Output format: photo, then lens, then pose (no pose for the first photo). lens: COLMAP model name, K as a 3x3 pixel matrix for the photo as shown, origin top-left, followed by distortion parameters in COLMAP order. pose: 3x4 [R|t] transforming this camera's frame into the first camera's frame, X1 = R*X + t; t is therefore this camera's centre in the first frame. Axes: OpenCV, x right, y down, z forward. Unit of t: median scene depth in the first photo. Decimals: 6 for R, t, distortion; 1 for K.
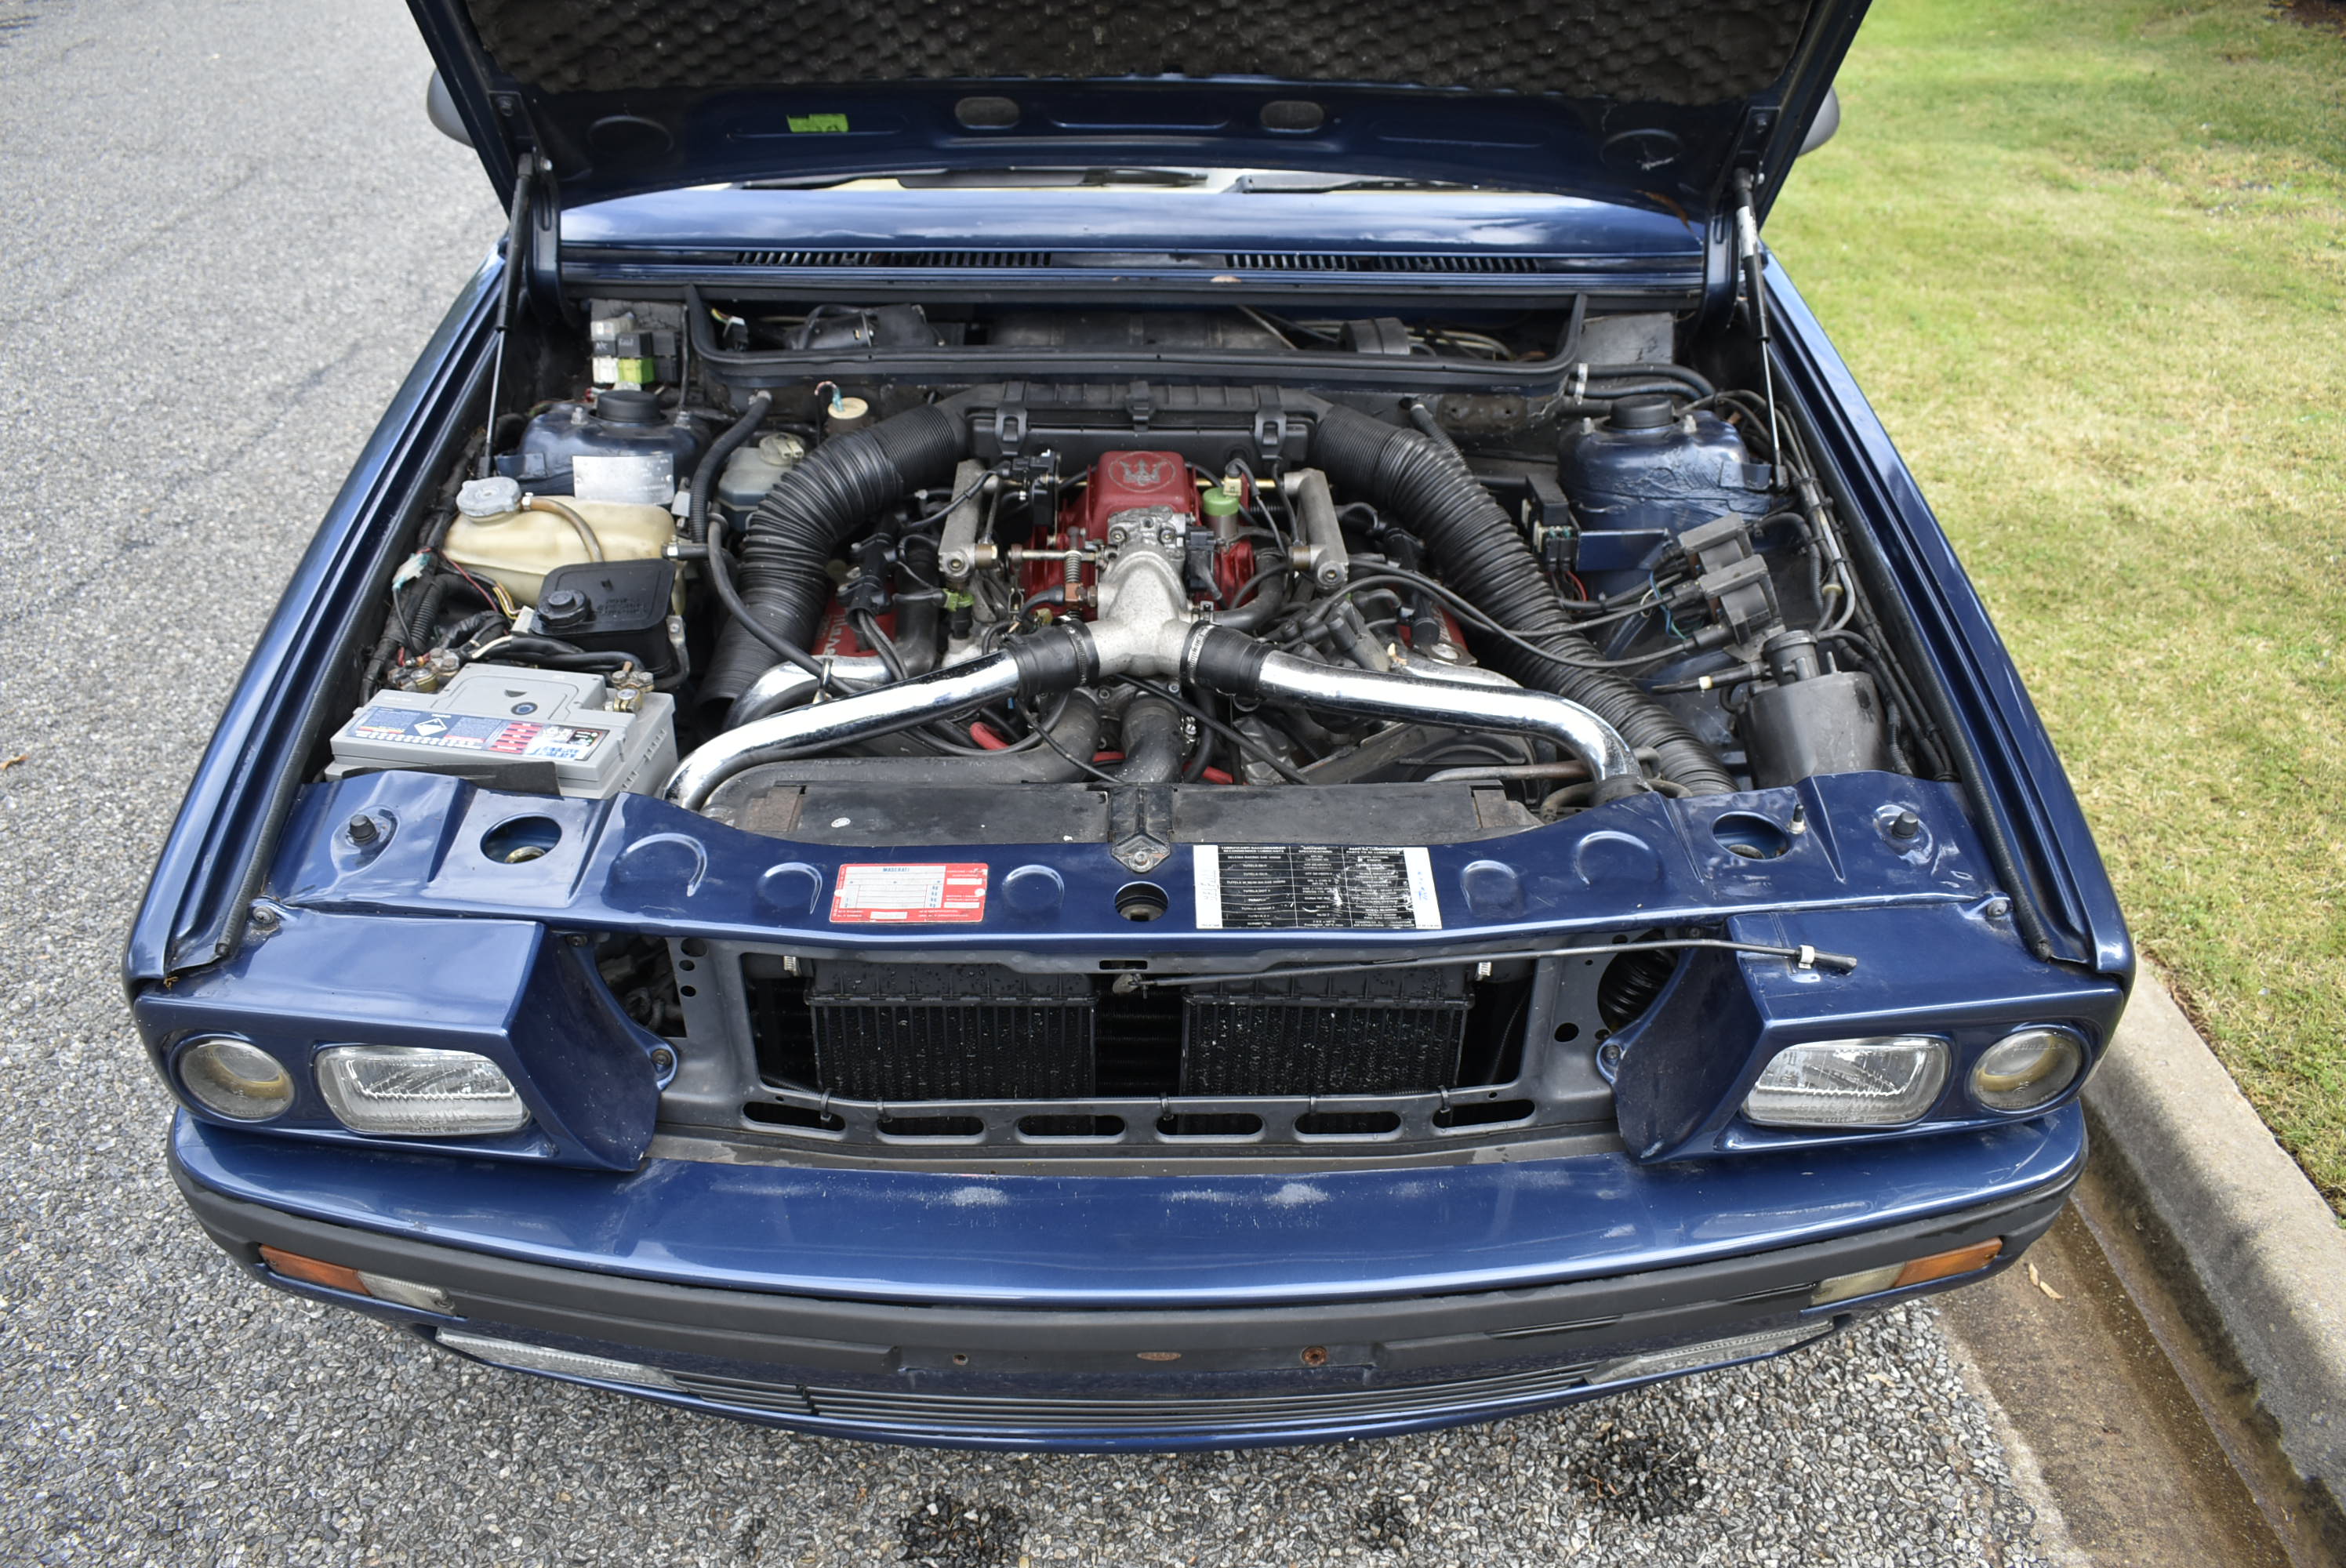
lens RADIAL K [[1825.7, 0, 1169.1], [0, 1825.7, 766.3], [0, 0, 1]] dist [-0.027199, 0.018920]
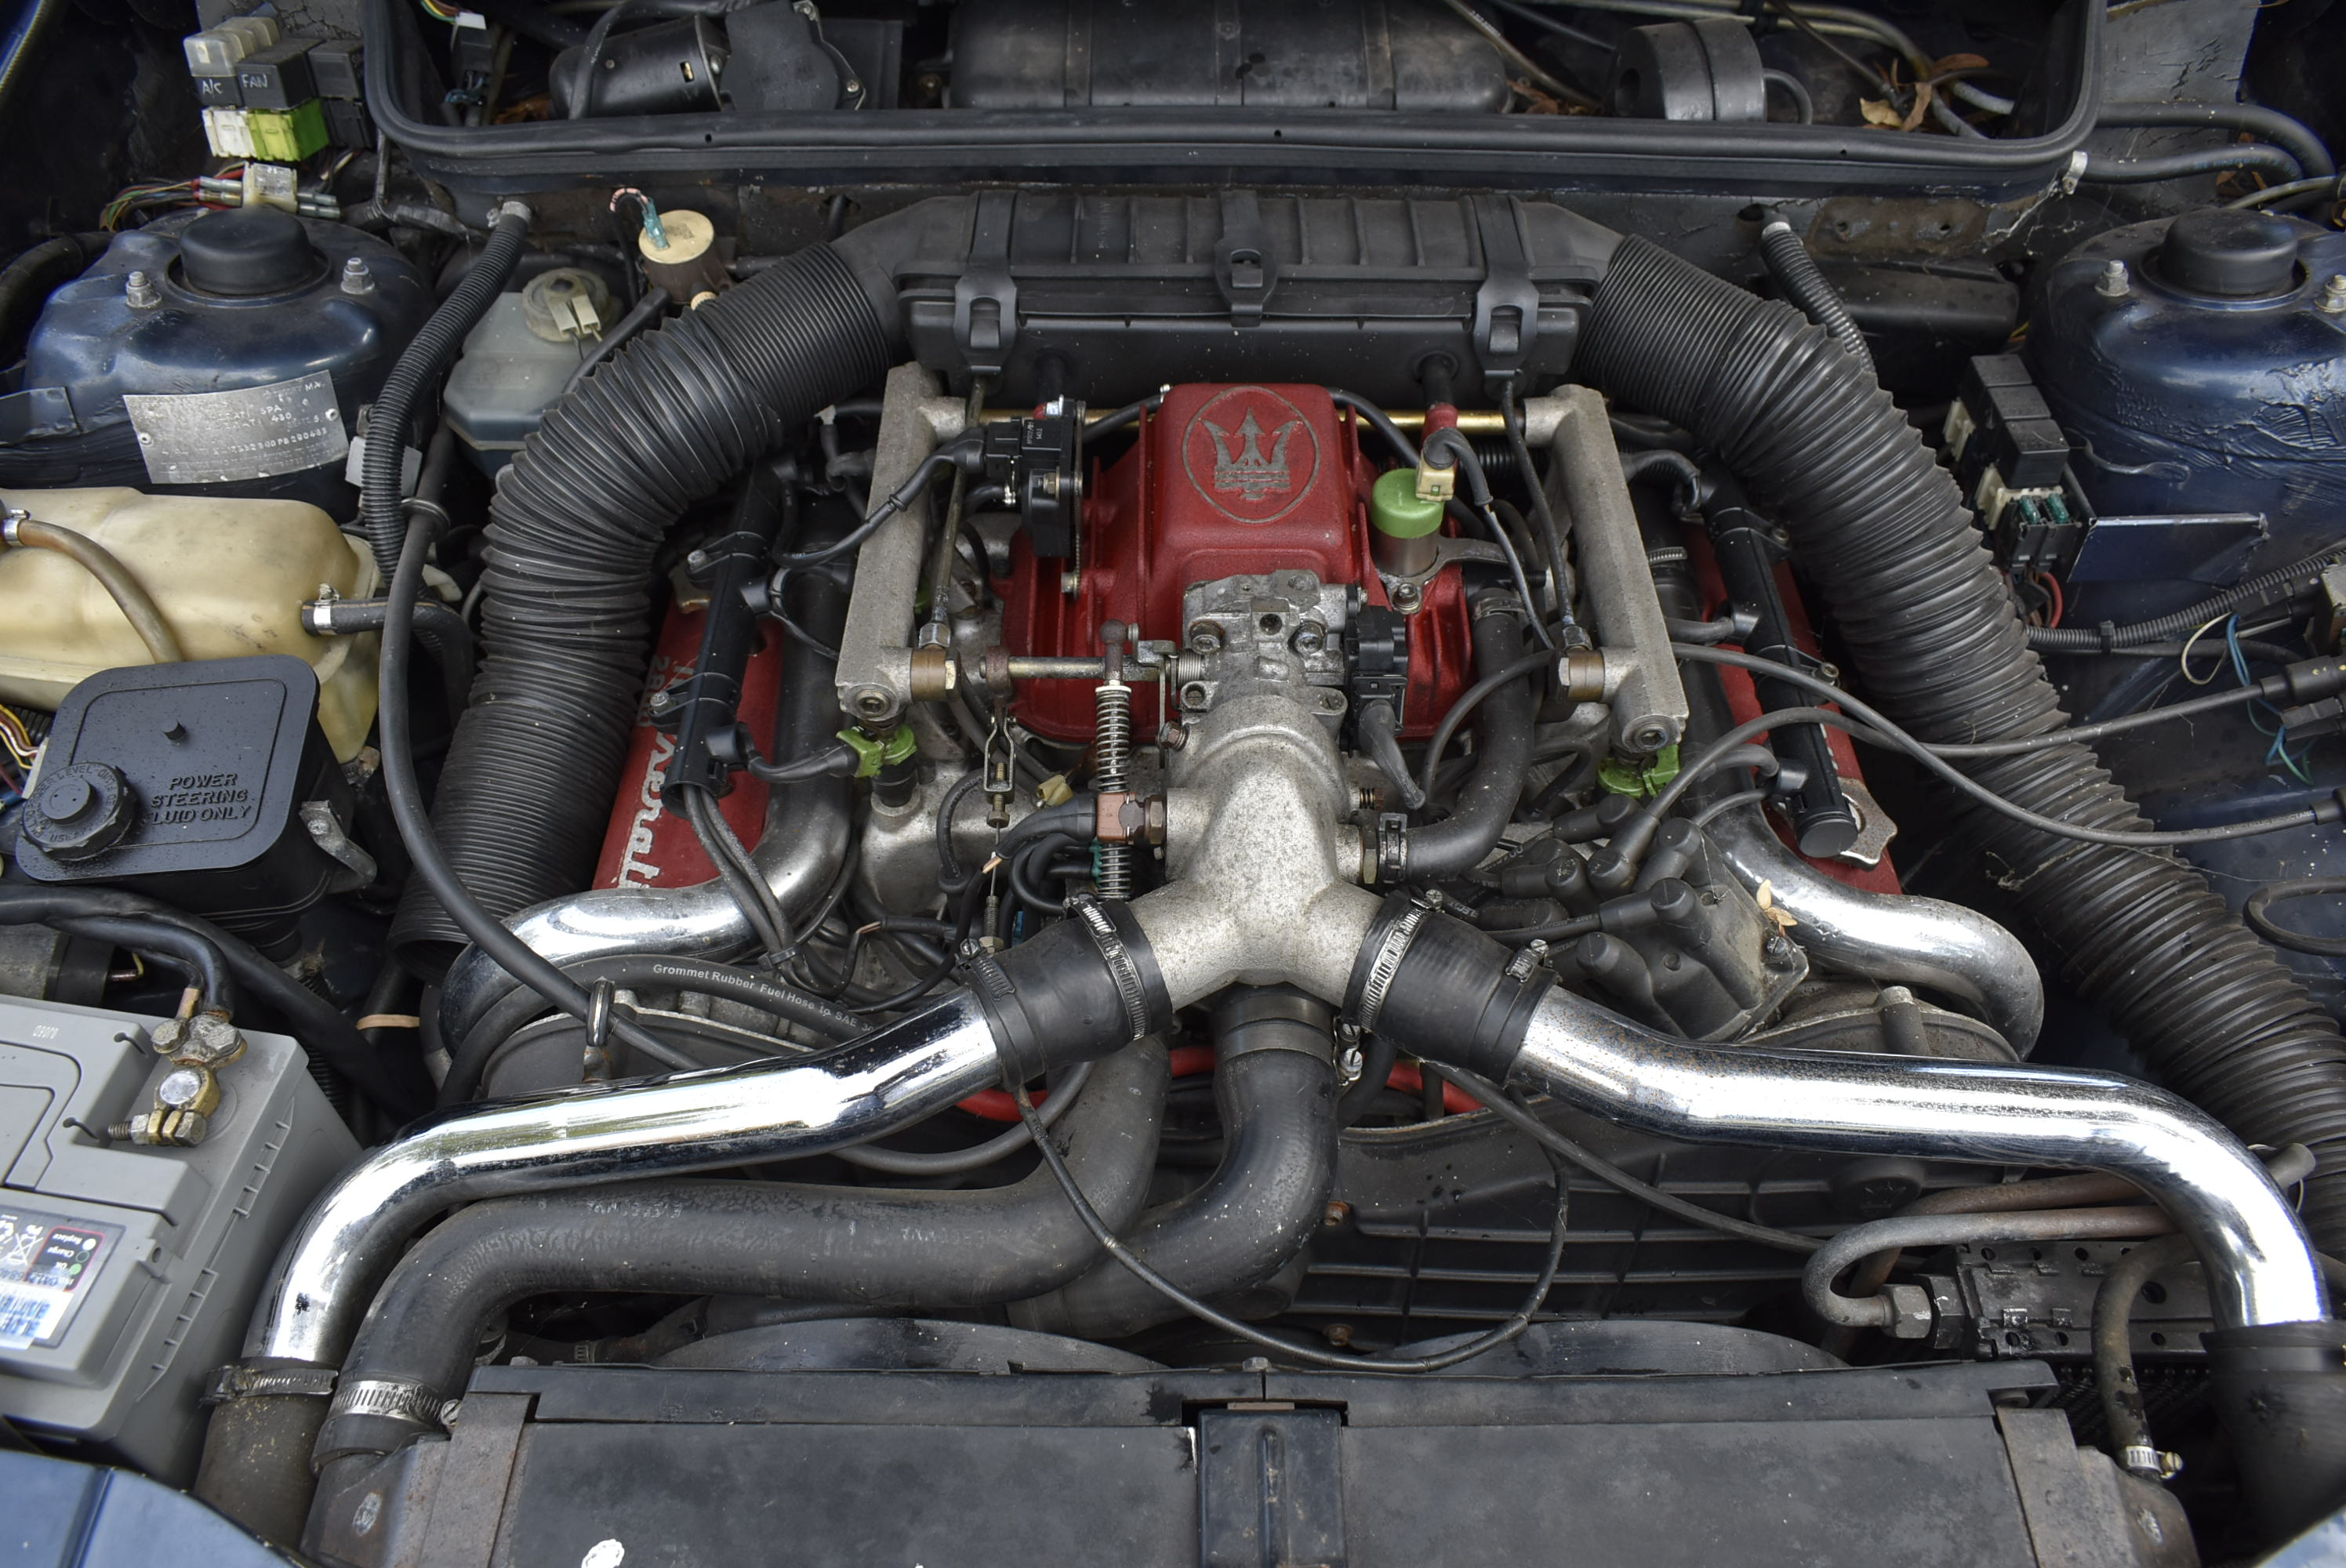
lens RADIAL K [[1825.7, 0, 1169.3], [0, 1825.7, 790.9], [0, 0, 1]] dist [-0.027199, 0.018920]
pose [[0.999704, 0.005944, -0.023591, -0.023820], [0.001689, 0.950392, 0.311050, -0.217376], [0.024269, -0.310997, 0.950101, 0.485174]]
